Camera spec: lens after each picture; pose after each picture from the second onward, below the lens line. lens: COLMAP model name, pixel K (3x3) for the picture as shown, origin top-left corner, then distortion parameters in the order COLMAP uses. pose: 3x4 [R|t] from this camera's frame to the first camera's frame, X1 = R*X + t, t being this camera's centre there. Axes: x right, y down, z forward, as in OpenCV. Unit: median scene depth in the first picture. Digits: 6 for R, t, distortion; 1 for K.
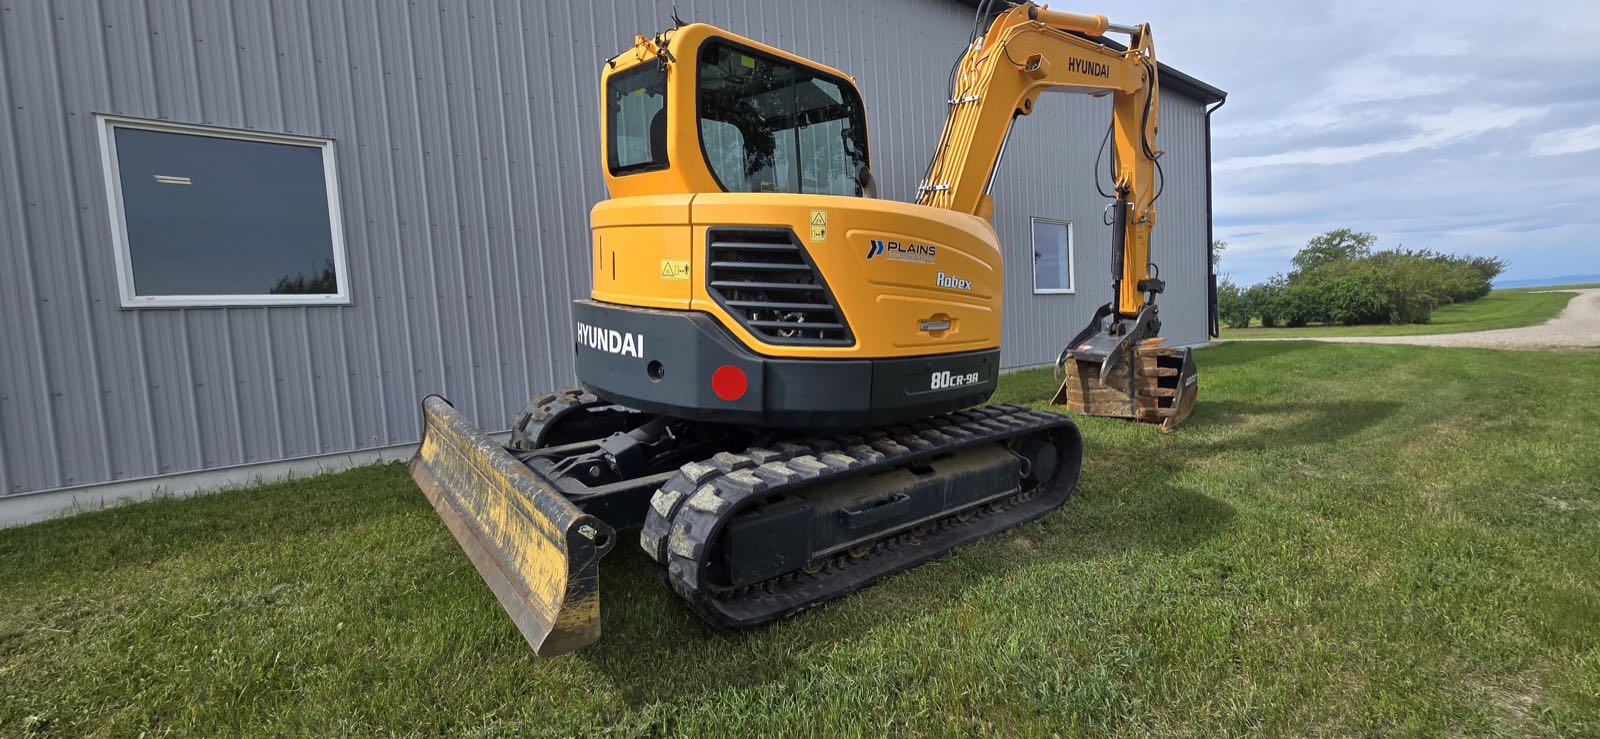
lens RADIAL K [[655.7, 0, 801.9], [0, 655.7, 381.2], [0, 0, 1]] dist [-0.000059, 0.000502]
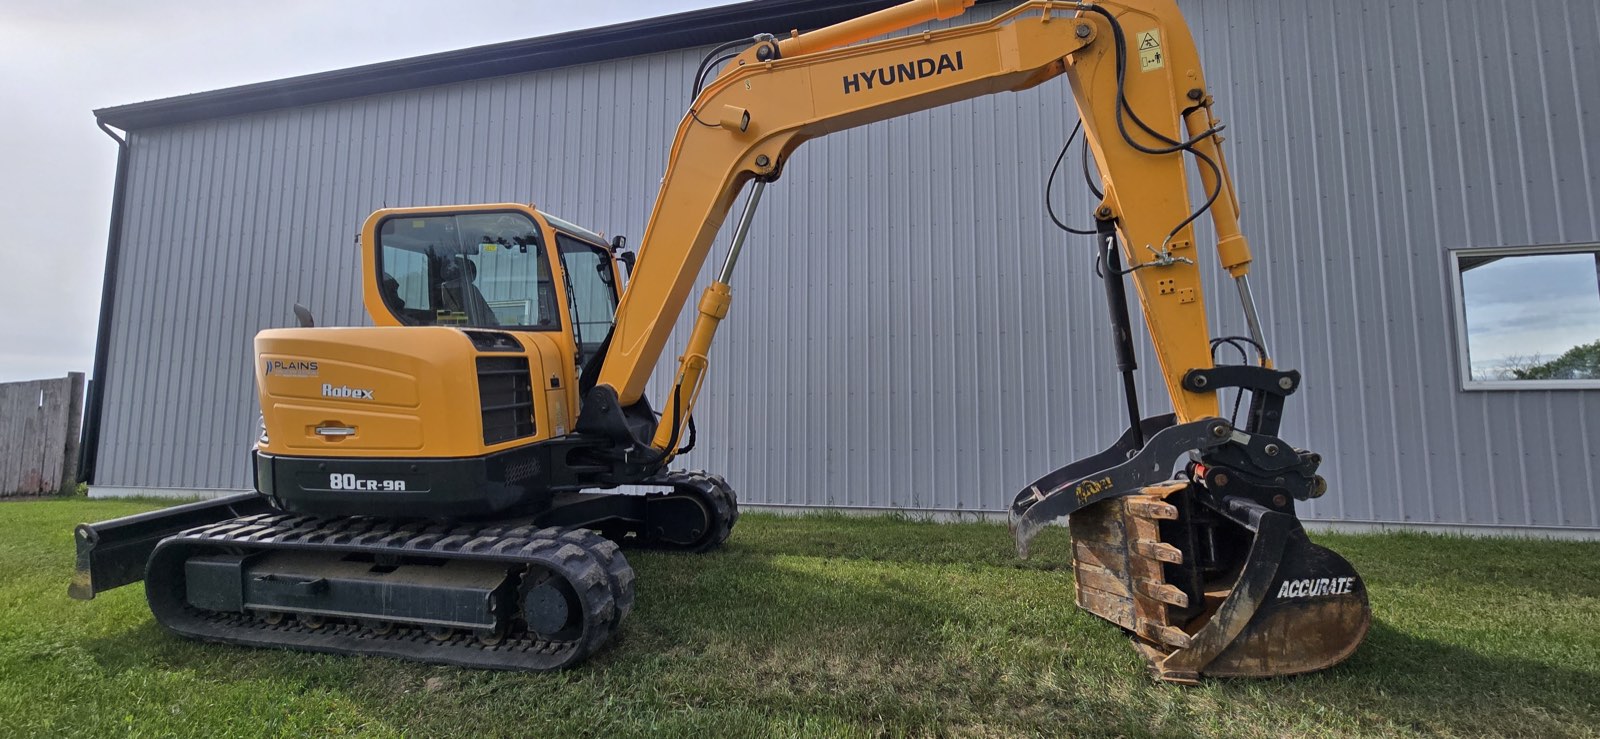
lens RADIAL K [[655.7, 0, 801.9], [0, 655.7, 381.2], [0, 0, 1]] dist [-0.000059, 0.000502]
pose [[0.616338, -0.012629, -0.787380, 1.102668], [-0.096782, 0.991077, -0.091654, -0.100795], [0.781512, 0.132694, 0.609616, 0.654037]]
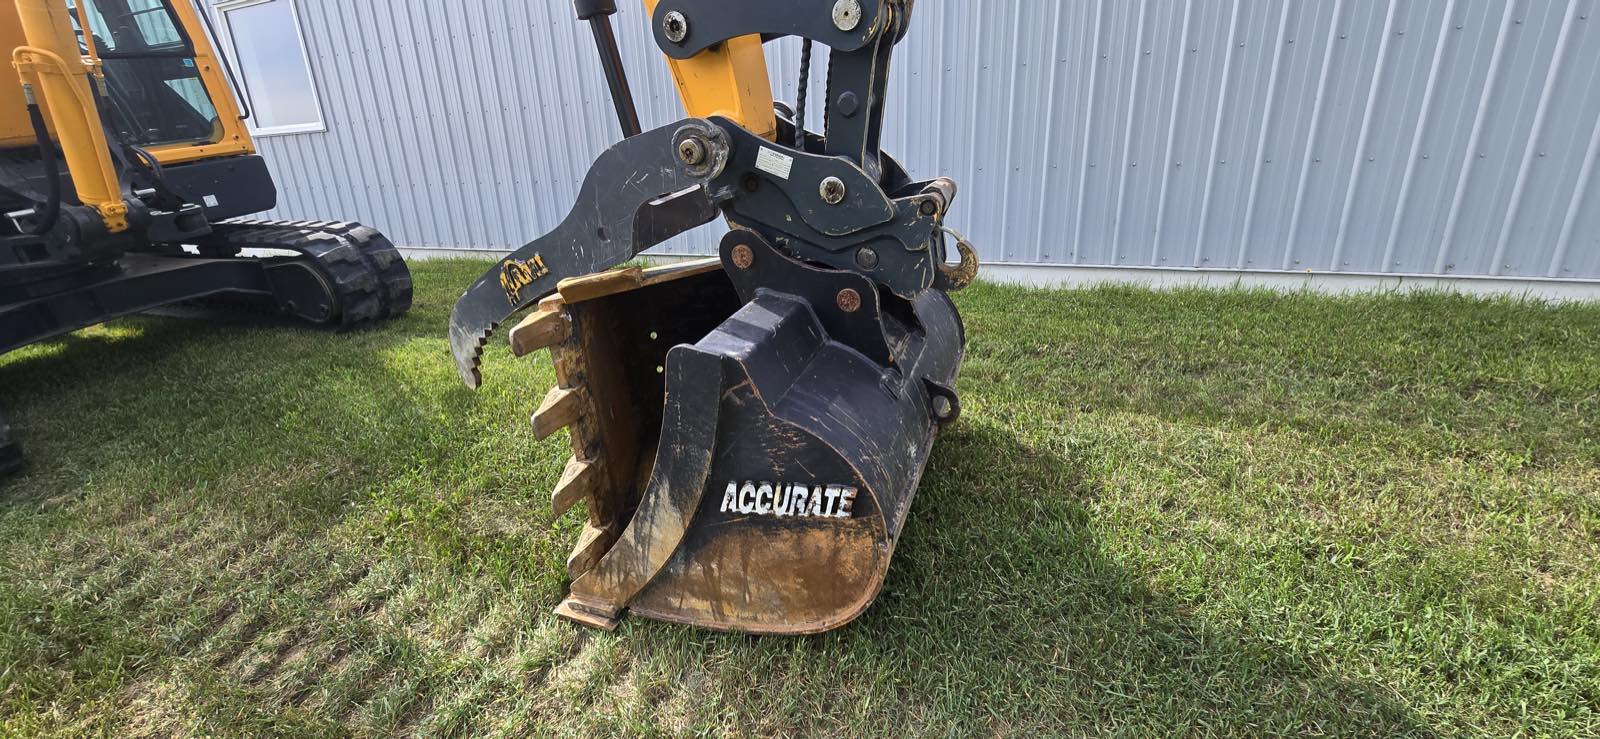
lens RADIAL K [[642.0, 0, 800.0], [0, 642.0, 379.9], [0, 0, 1]] dist [-0.002000, 0.000003]
pose [[0.473129, 0.321893, -0.820081, 1.132467], [-0.055822, 0.939943, 0.336735, -0.162439], [0.879223, -0.113540, 0.462684, 1.377080]]
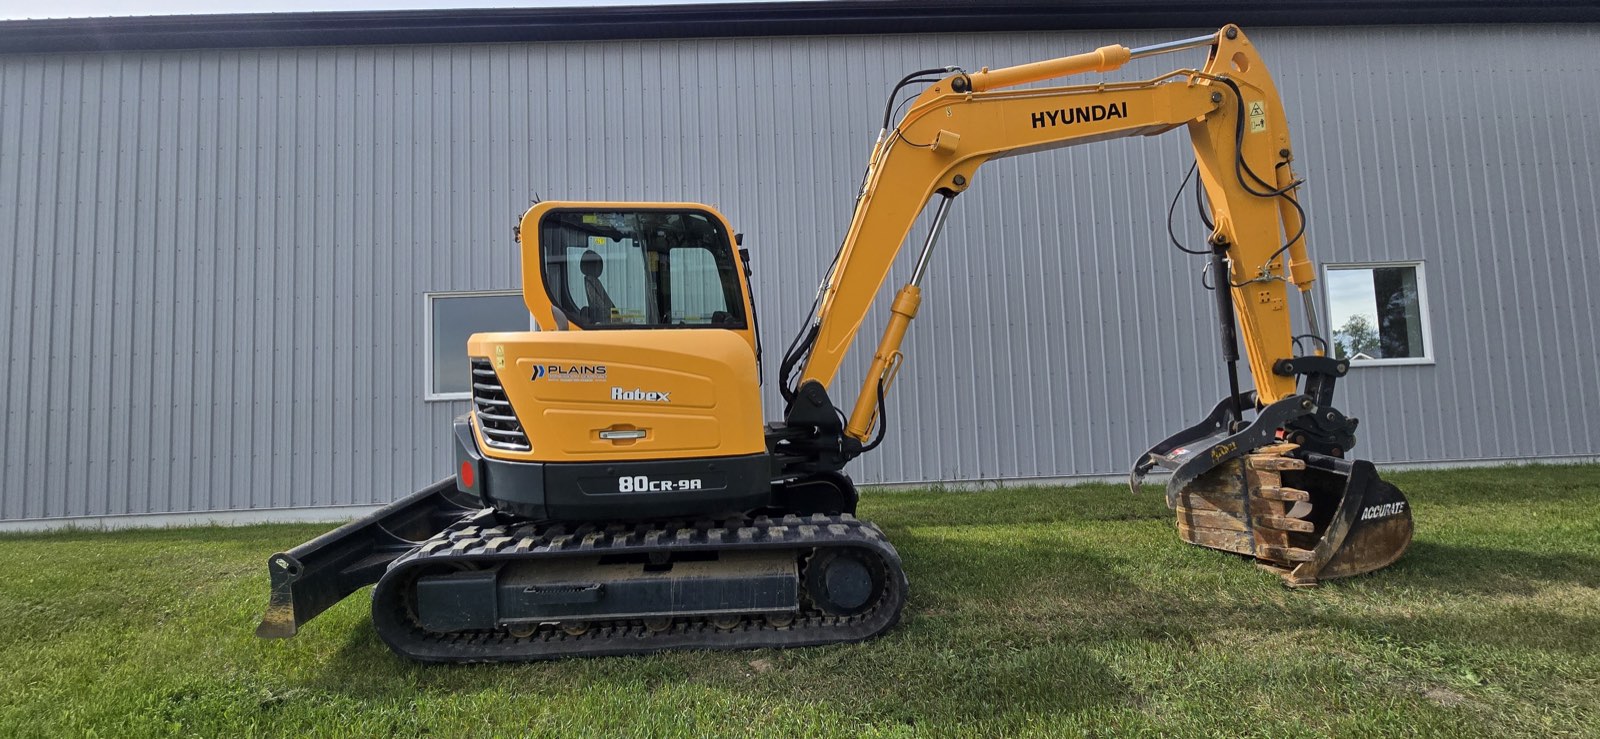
lens RADIAL K [[655.7, 0, 801.9], [0, 655.7, 381.2], [0, 0, 1]] dist [-0.000059, 0.000502]
pose [[0.805074, -0.008735, -0.593110, 0.778866], [-0.051422, 0.995100, -0.084455, -0.067796], [0.590942, 0.098491, 0.800679, 0.198670]]
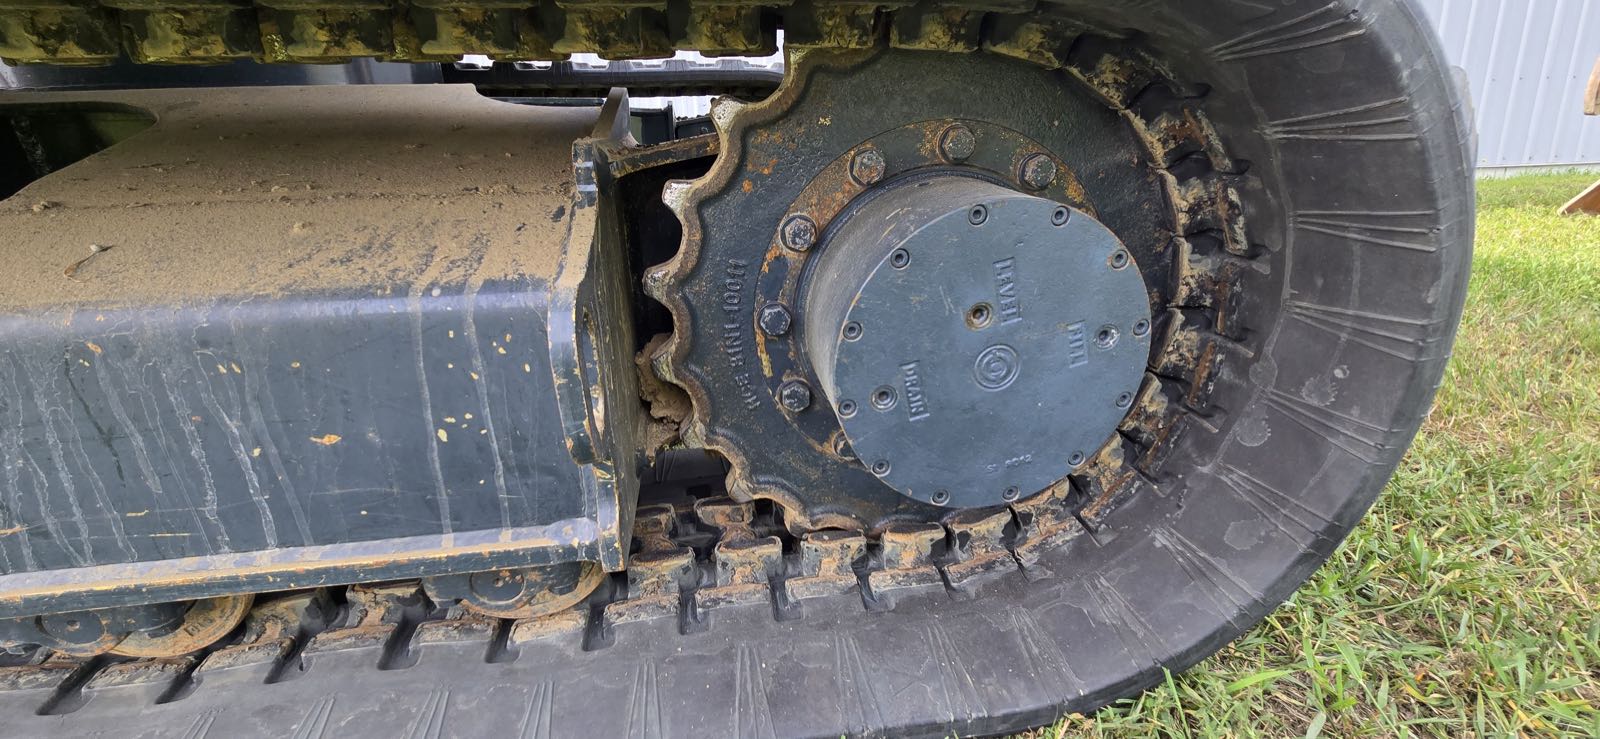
lens RADIAL K [[655.7, 0, 801.9], [0, 655.7, 381.2], [0, 0, 1]] dist [-0.000059, 0.000502]
pose [[0.853383, 0.152606, -0.498447, 0.368540], [-0.039211, 0.972272, 0.230541, 0.092281], [0.519808, -0.177195, 0.835704, 0.803391]]
